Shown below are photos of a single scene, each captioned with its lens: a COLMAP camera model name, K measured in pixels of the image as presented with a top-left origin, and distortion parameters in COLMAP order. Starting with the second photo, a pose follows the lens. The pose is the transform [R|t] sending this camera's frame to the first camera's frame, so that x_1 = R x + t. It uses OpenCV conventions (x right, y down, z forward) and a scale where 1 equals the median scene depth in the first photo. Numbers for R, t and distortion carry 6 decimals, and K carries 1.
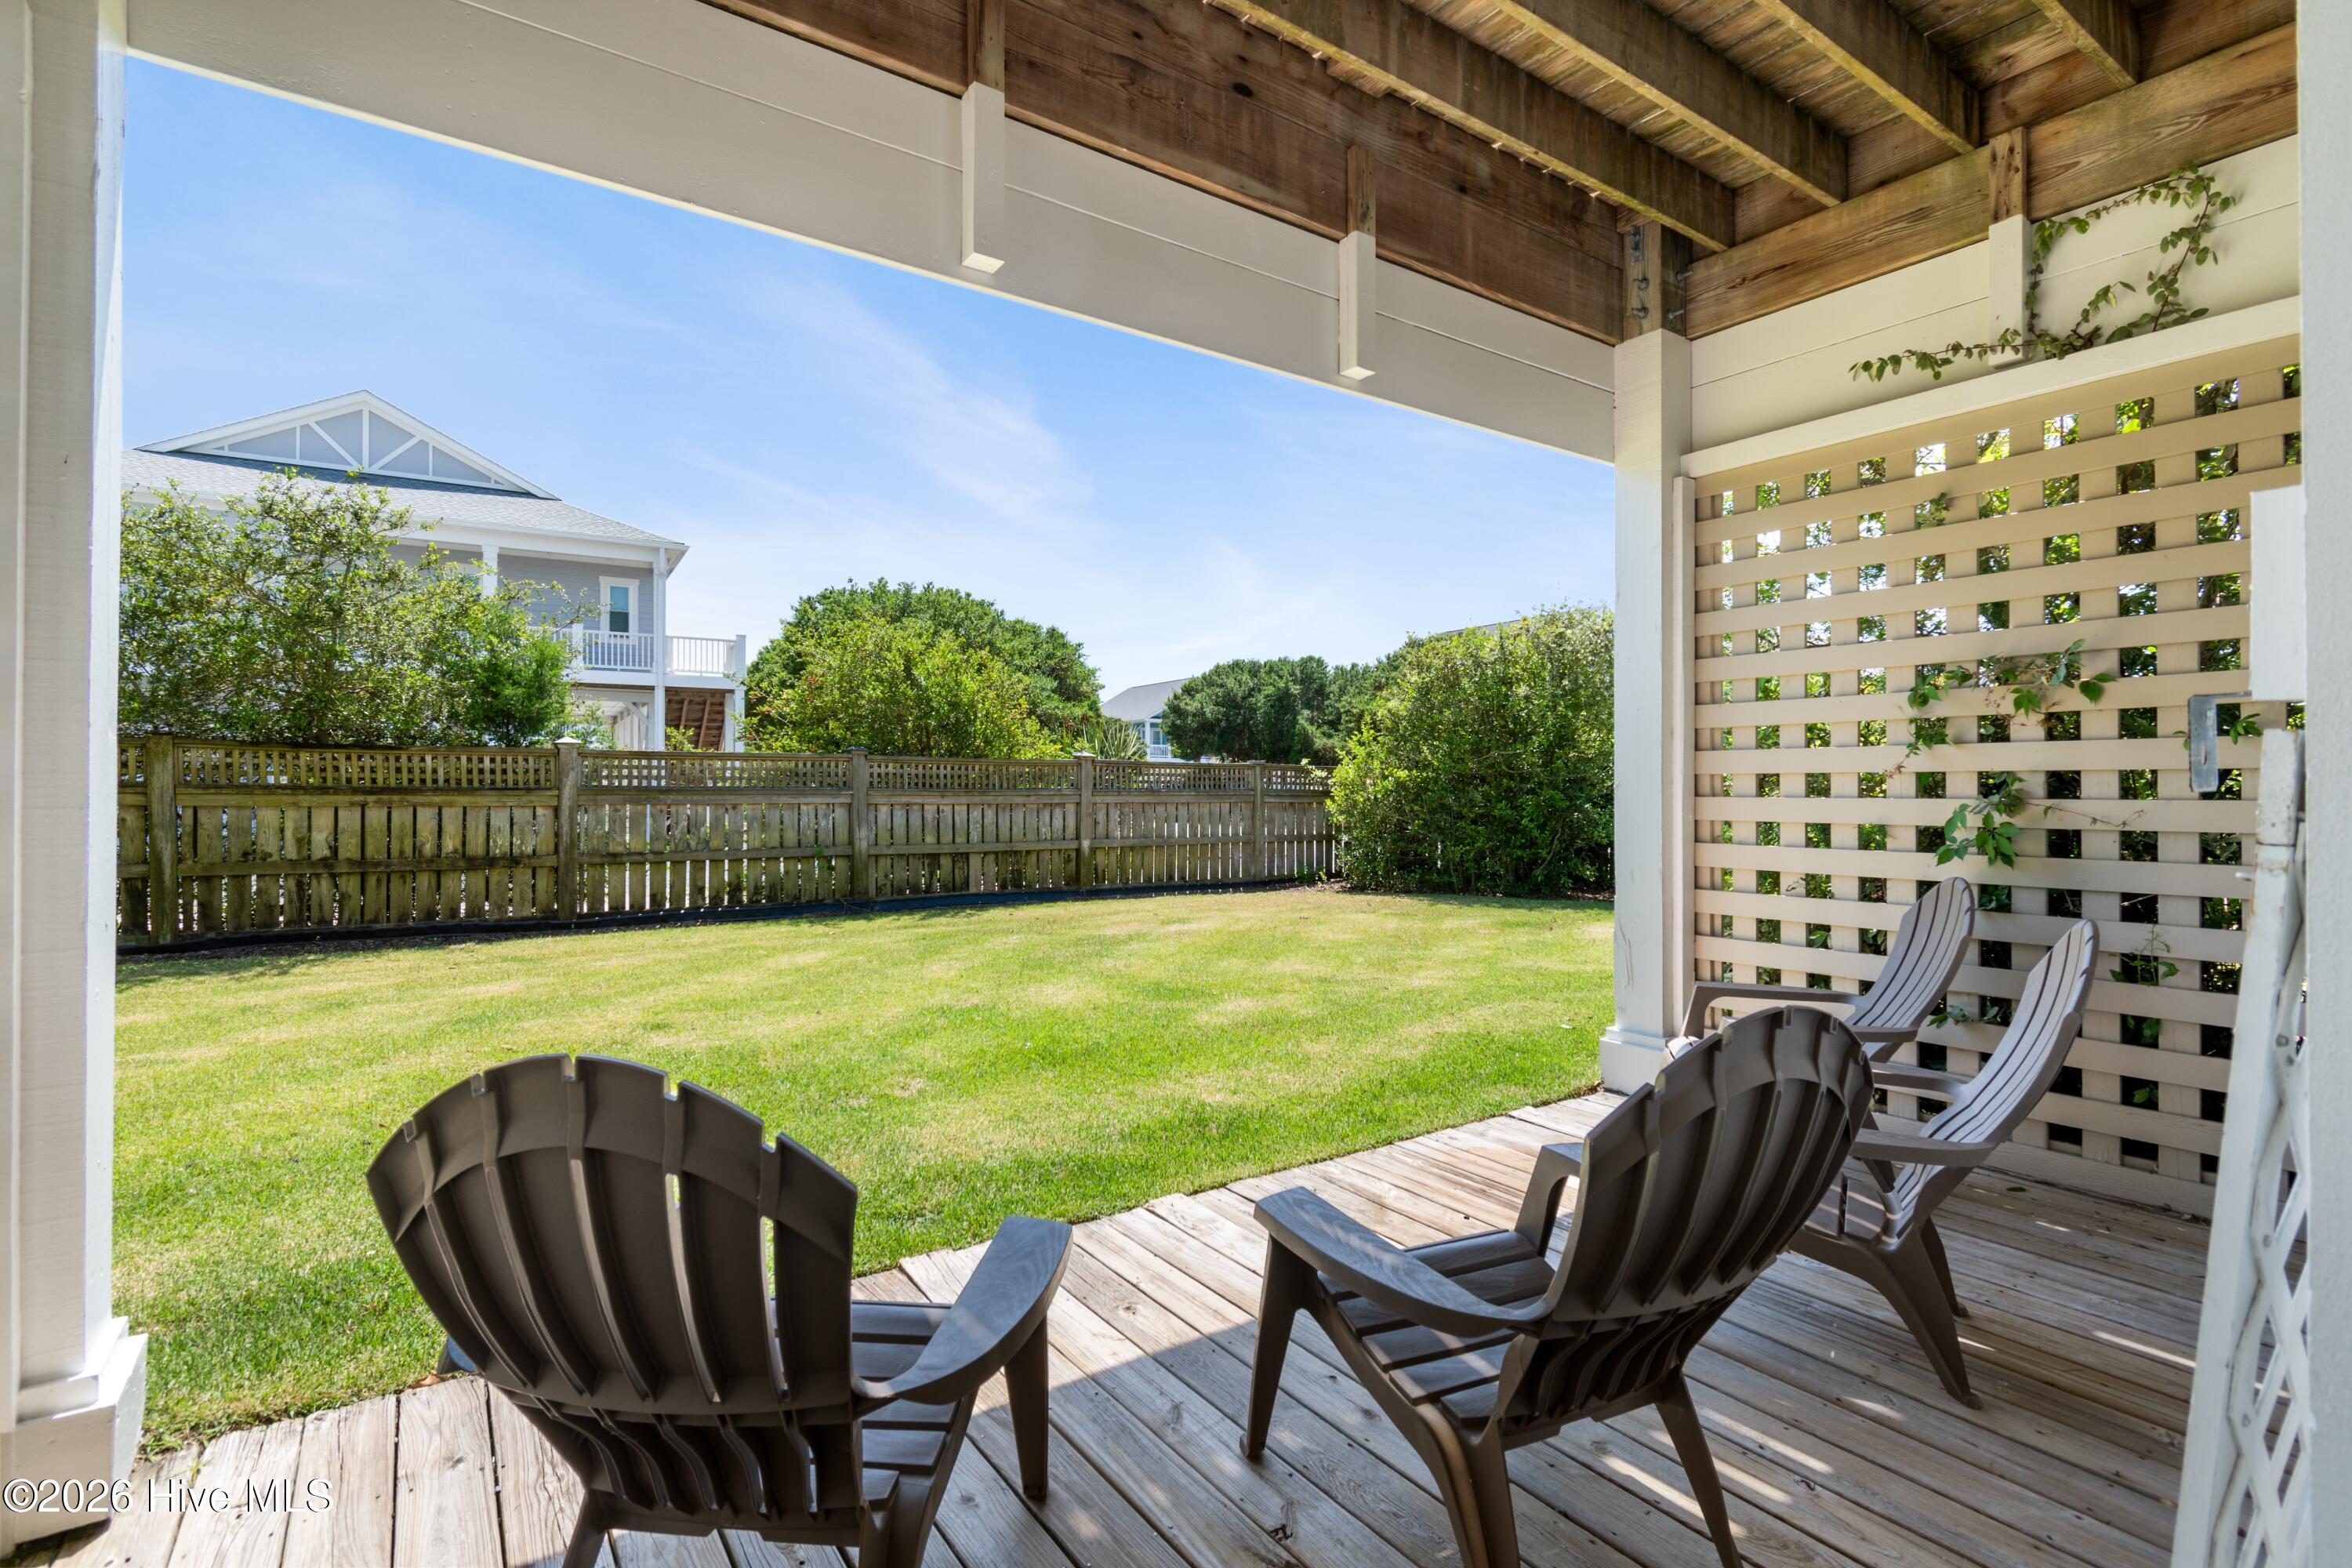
lens RADIAL K [[1117.8, 0, 1176.3], [0, 1117.8, 782.6], [0, 0, 1]] dist [-0.000045, -0.000376]
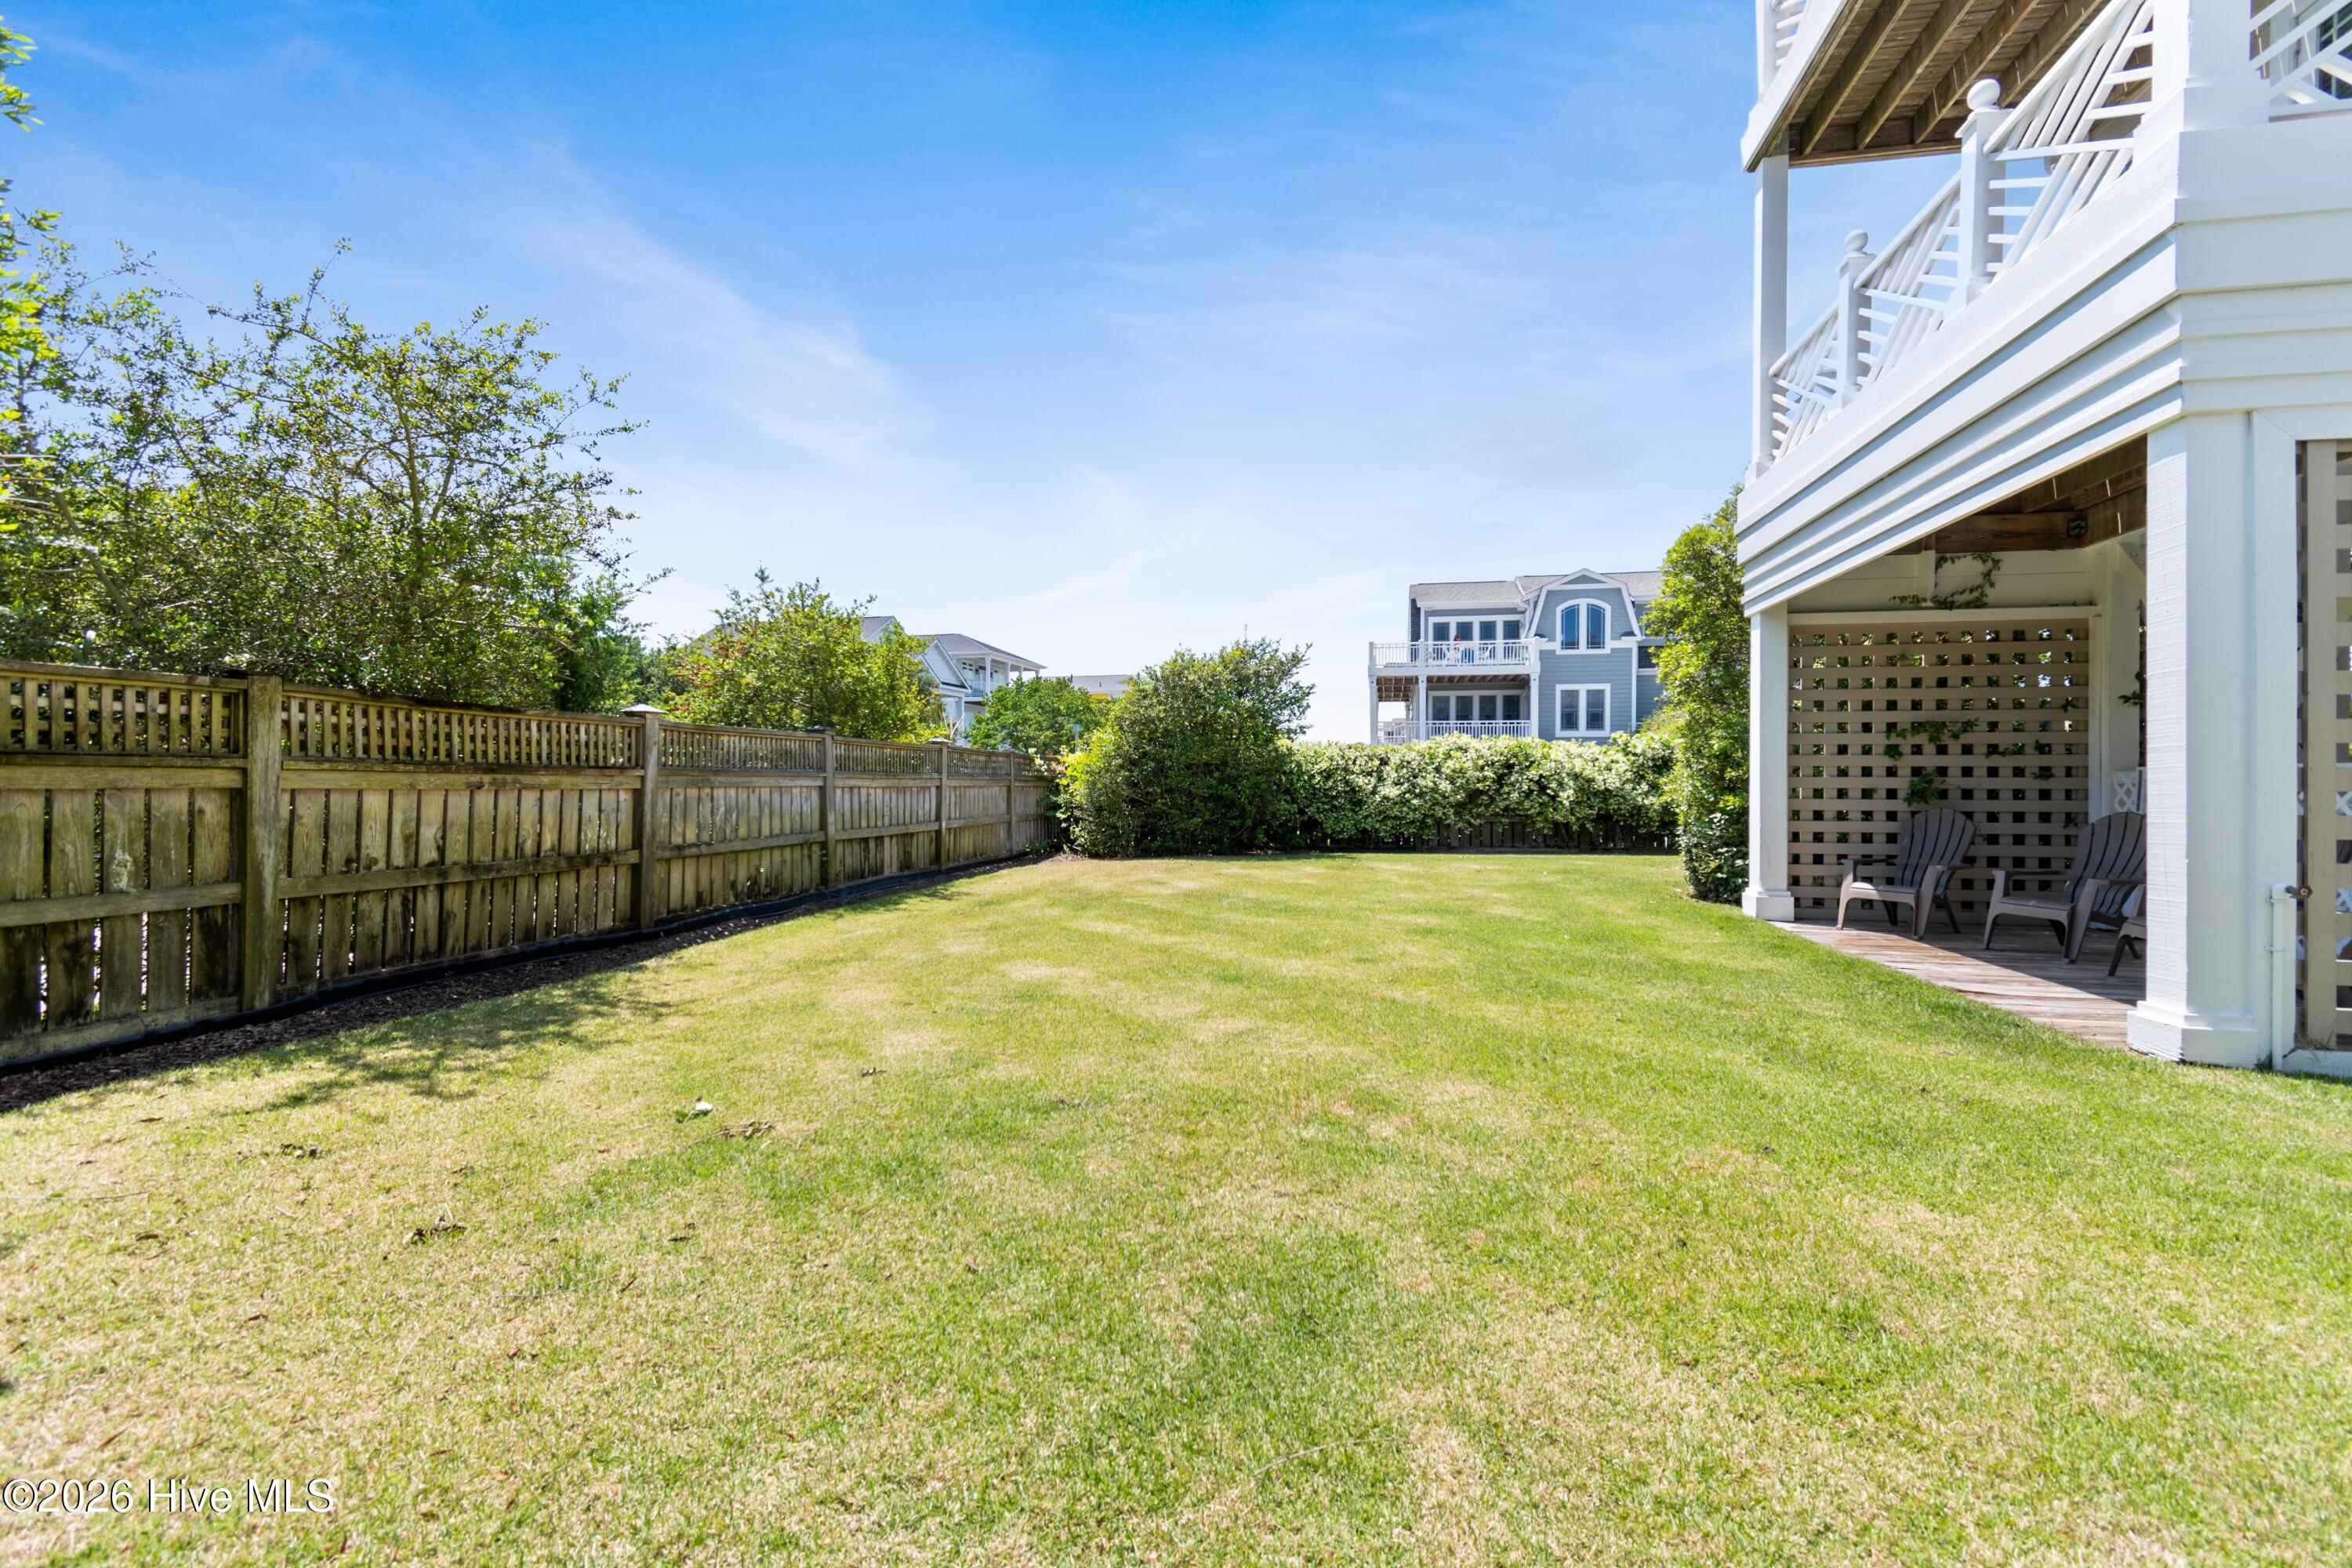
lens RADIAL K [[1031.8, 0, 1174.4], [0, 1031.8, 778.8], [0, 0, 1]] dist [-0.001877, -0.001485]
pose [[0.715756, 0.003377, 0.698342, -0.878726], [-0.006966, 0.999973, 0.002304, 0.010134], [-0.698316, -0.006513, 0.715760, 0.212985]]
